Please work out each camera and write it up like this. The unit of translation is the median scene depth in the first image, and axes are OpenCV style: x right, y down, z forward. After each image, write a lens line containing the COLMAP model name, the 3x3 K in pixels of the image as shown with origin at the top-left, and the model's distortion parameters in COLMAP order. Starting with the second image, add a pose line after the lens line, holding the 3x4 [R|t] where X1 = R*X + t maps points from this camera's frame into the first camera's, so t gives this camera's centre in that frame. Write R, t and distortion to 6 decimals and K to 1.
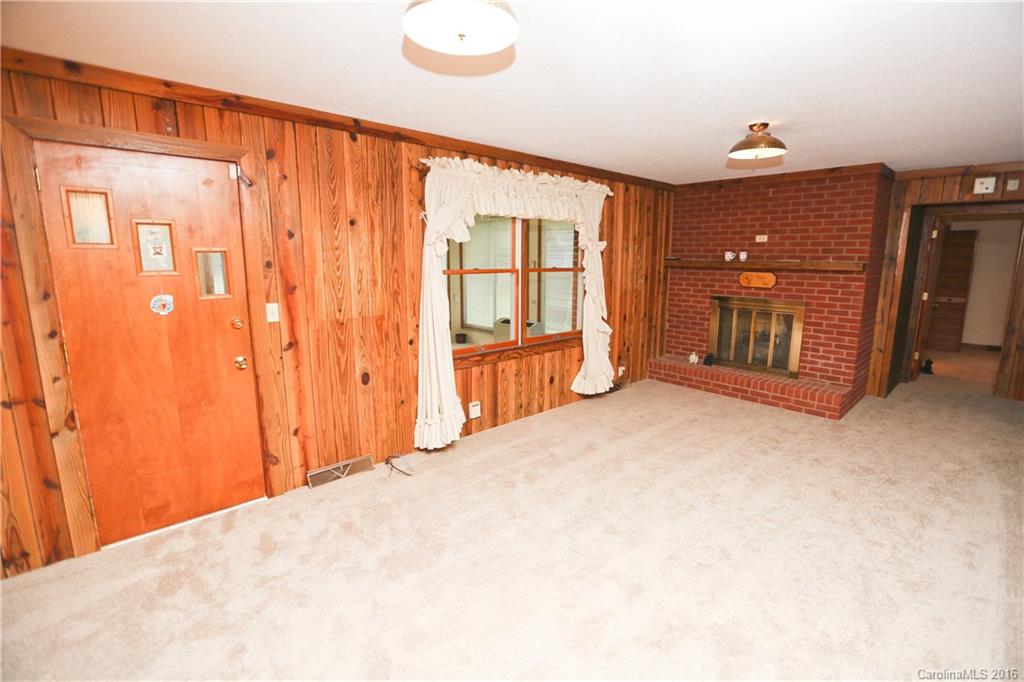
lens RADIAL K [[464.9, 0, 521.5], [0, 464.9, 338.5], [0, 0, 1]] dist [-0.027897, 0.001421]
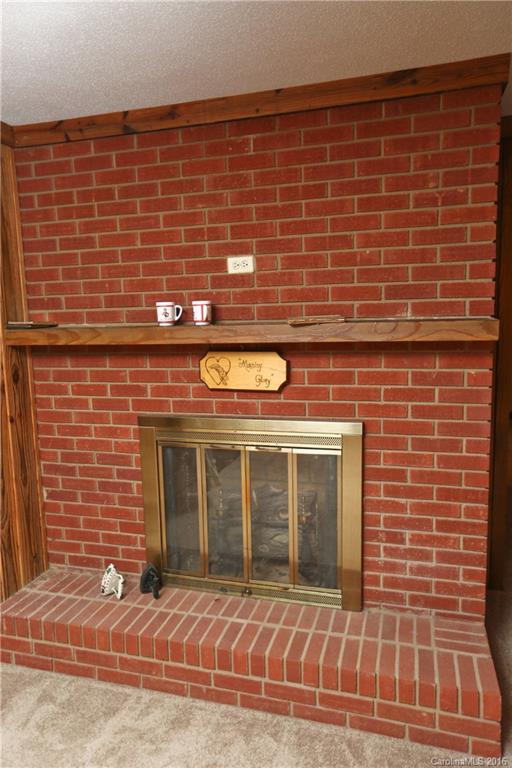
lens RADIAL K [[549.8, 0, 254.2], [0, 549.8, 382.9], [0, 0, 1]] dist [-0.006217, -0.000233]
pose [[0.858151, -0.089408, 0.505552, 0.291834], [0.118295, 0.992658, -0.025245, -0.107430], [-0.499583, 0.081468, 0.862427, 0.611985]]
